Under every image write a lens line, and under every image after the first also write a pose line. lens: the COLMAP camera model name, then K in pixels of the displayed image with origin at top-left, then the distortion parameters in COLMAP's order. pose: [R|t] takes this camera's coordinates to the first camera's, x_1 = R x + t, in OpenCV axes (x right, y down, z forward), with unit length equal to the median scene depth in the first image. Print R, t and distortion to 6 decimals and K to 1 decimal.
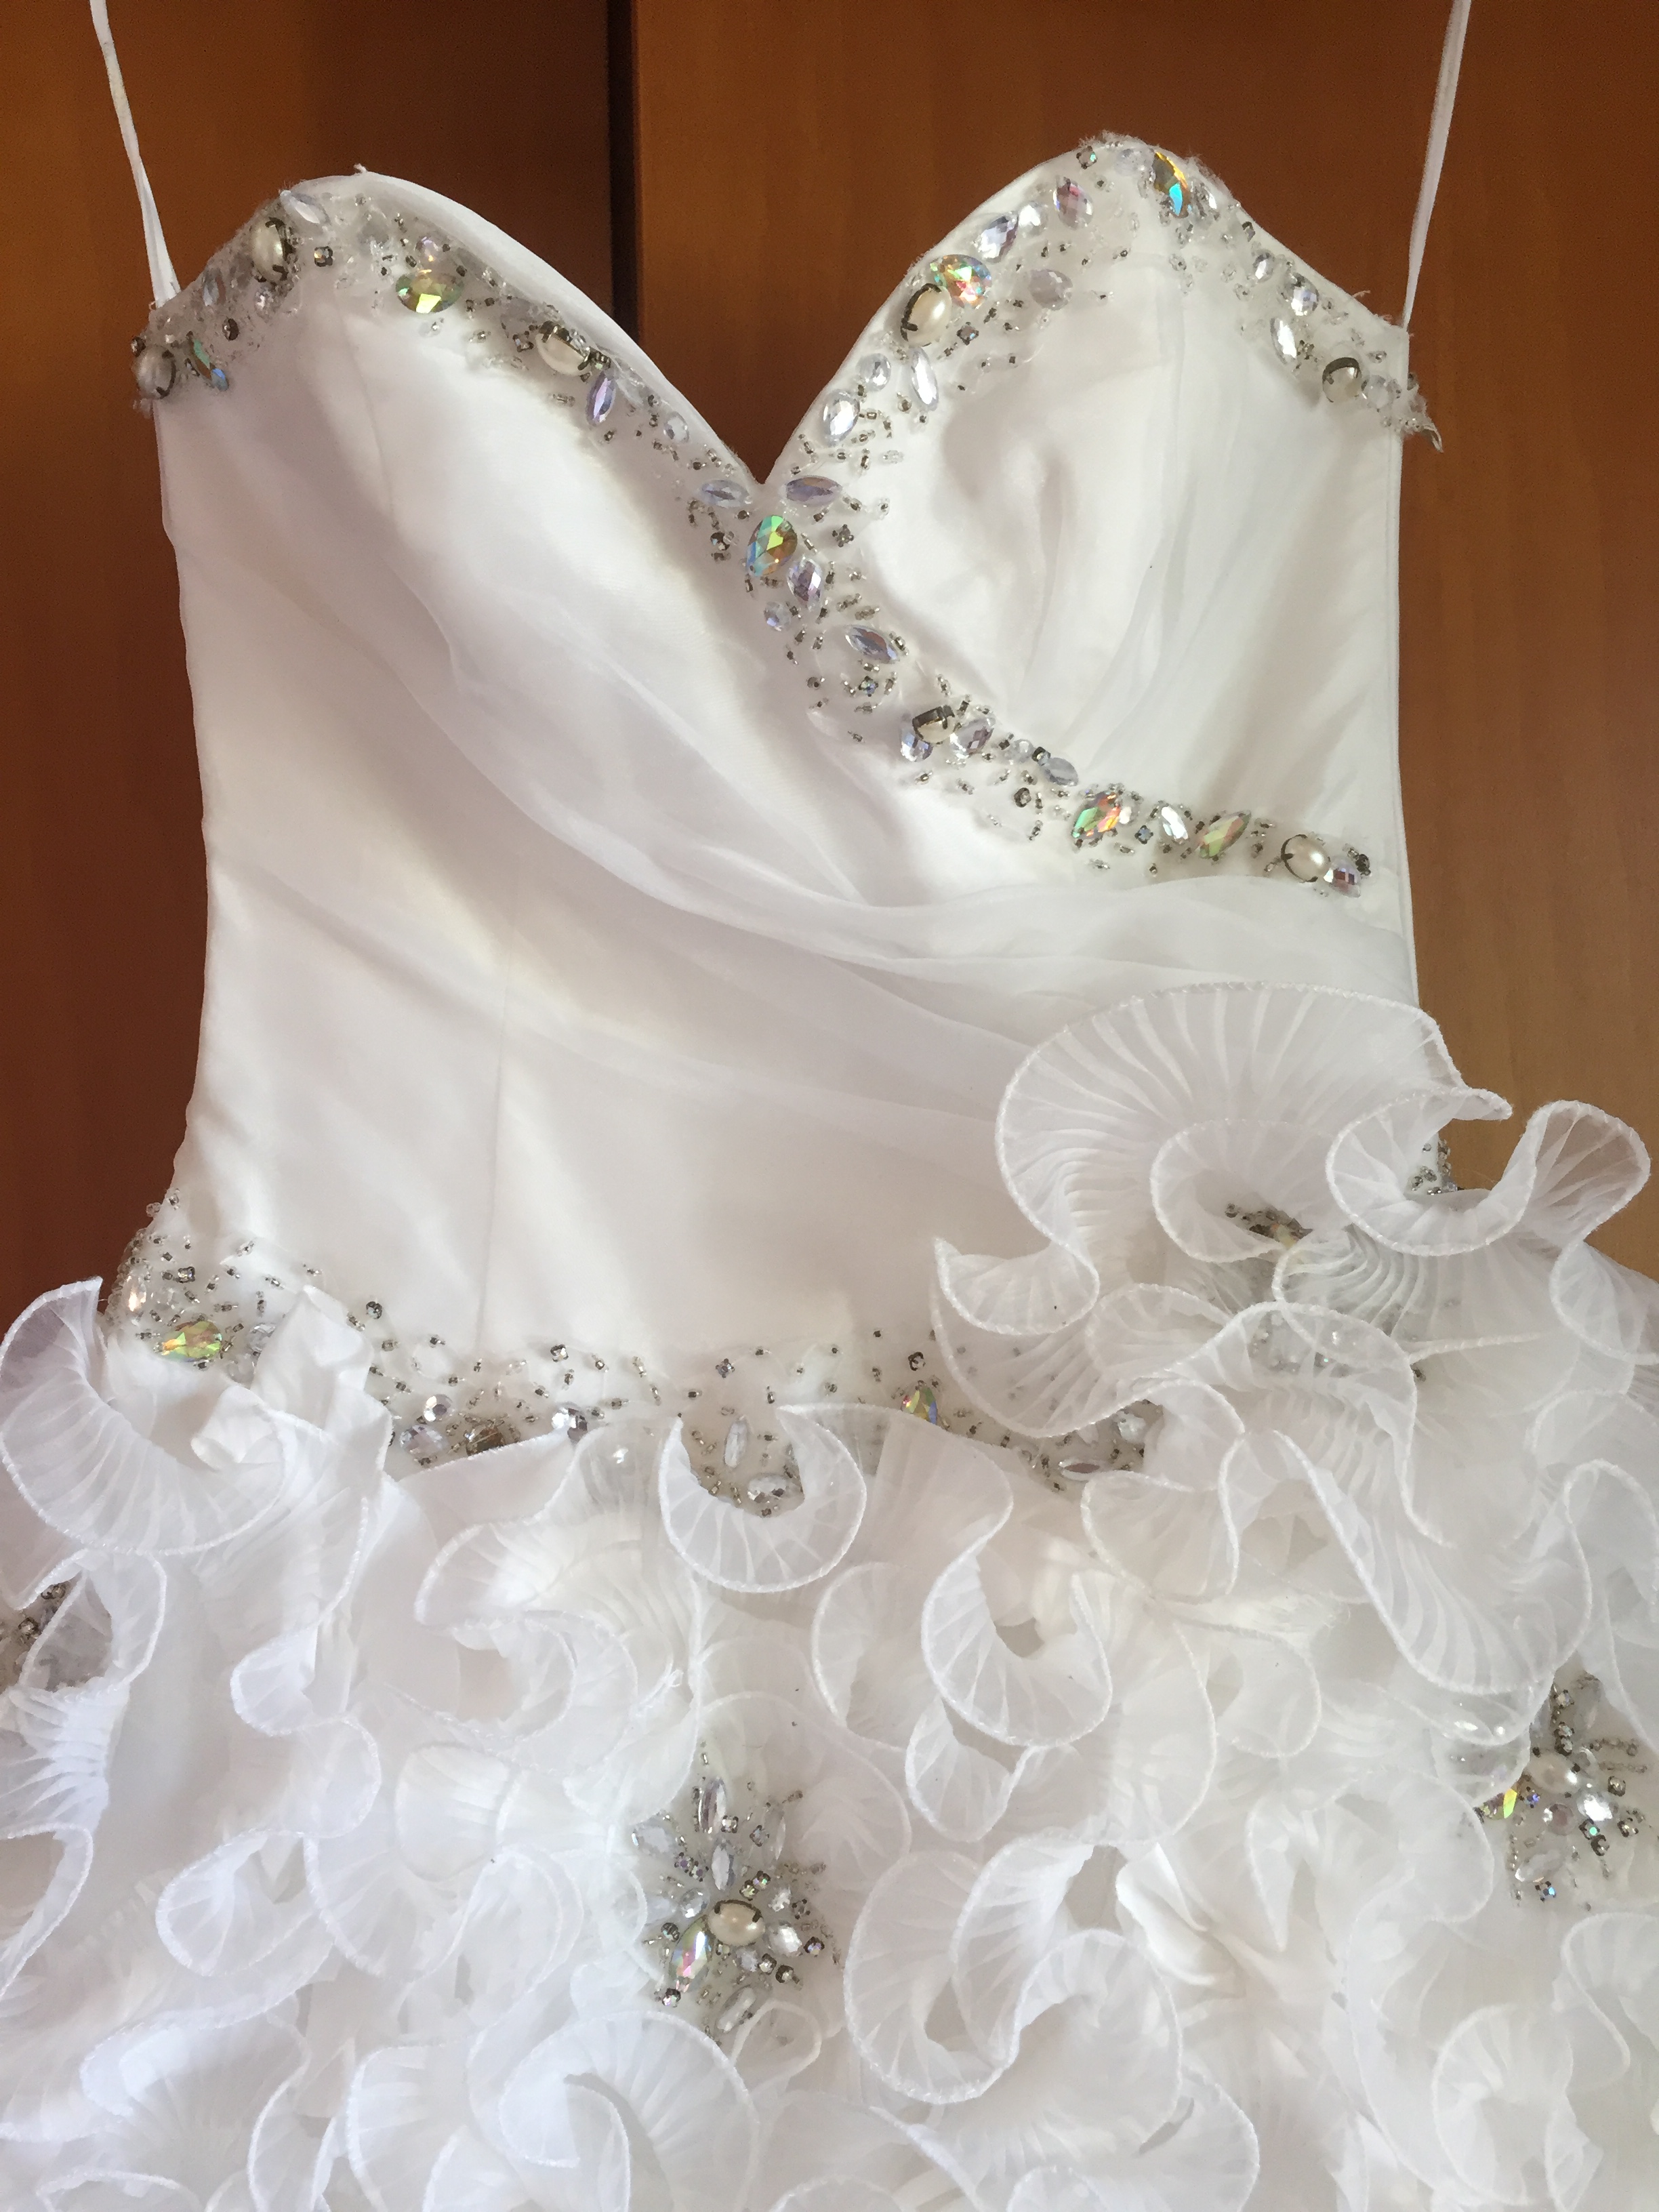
lens RADIAL K [[2351.5, 0, 829.5], [0, 2351.5, 1106.0], [0, 0, 1]] dist [-0.184338, 0.008688]
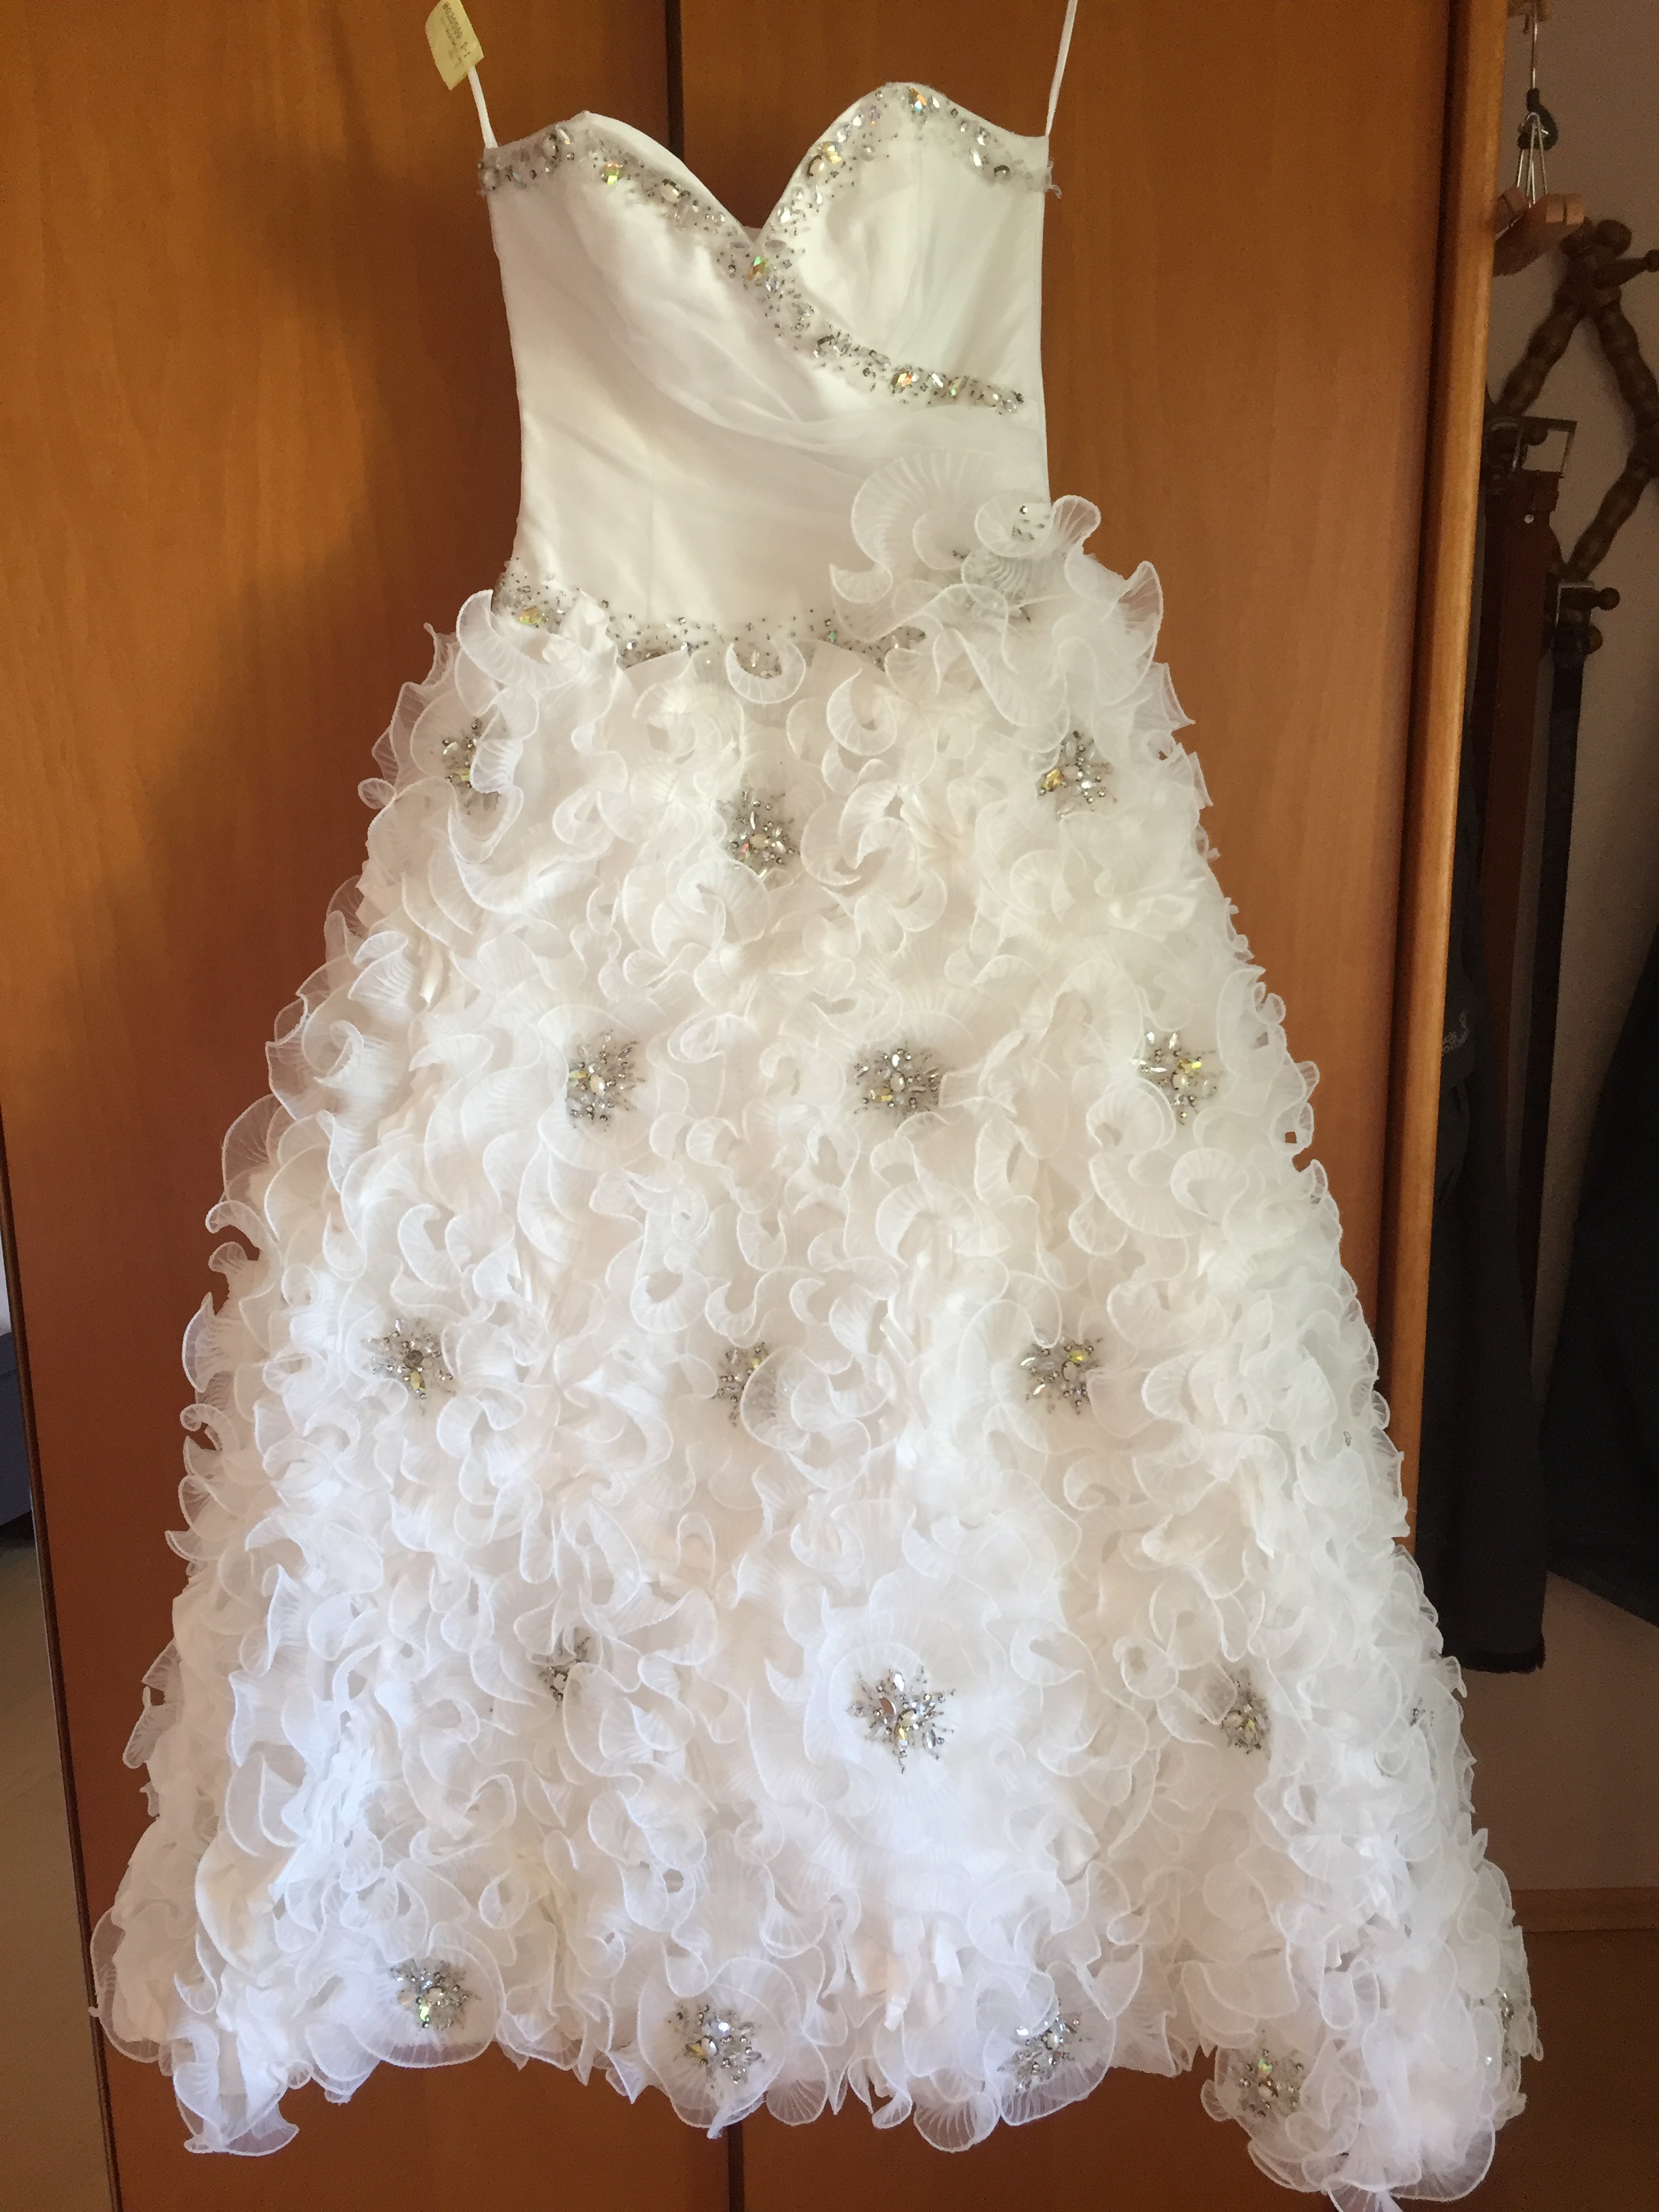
lens RADIAL K [[1836.5, 0, 829.5], [0, 1836.5, 1106.0], [0, 0, 1]] dist [0.011036, 0.004306]
pose [[0.999793, -0.019780, -0.004679, 0.041664], [0.020294, 0.958582, 0.284093, 0.053673], [-0.001134, -0.284129, 0.958785, -1.082567]]
